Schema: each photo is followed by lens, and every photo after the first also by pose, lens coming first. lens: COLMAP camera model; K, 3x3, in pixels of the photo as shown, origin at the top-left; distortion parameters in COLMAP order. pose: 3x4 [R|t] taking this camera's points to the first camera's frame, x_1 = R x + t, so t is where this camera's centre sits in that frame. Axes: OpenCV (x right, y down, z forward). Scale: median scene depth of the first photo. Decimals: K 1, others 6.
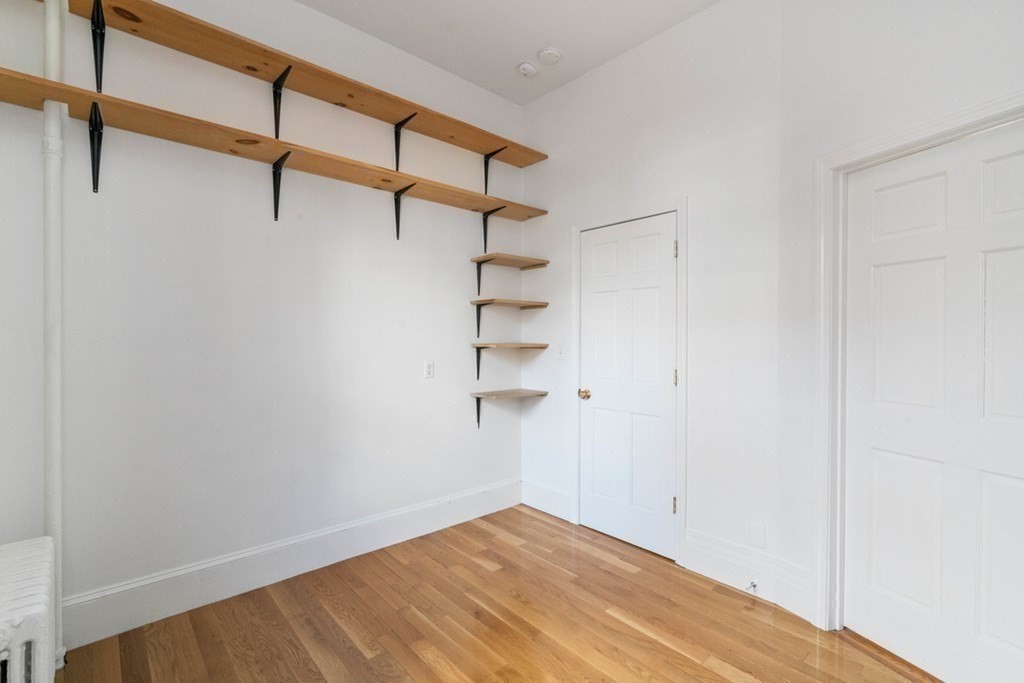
lens RADIAL K [[455.8, 0, 512.0], [0, 455.8, 341.5], [0, 0, 1]] dist [0.000648, 0.000189]
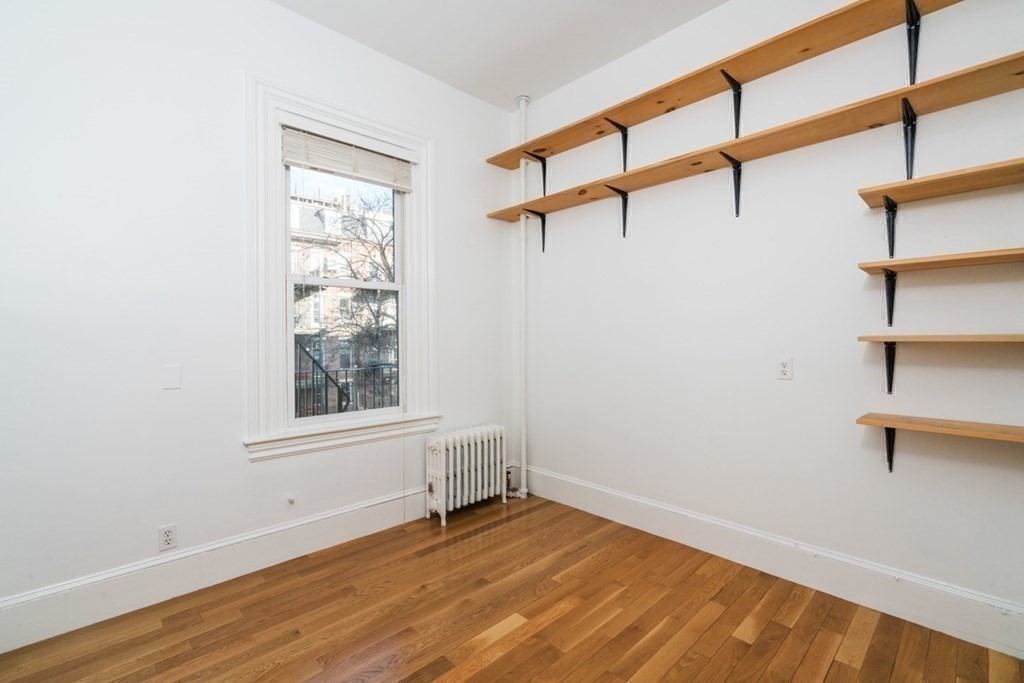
lens RADIAL K [[476.3, 0, 512.0], [0, 476.3, 341.5], [0, 0, 1]] dist [-0.000158, 0.000248]
pose [[0.019749, 0.009443, -0.999760, 0.723616], [0.001796, 0.999953, 0.009481, 0.007029], [0.999803, -0.001982, 0.019731, 0.606713]]
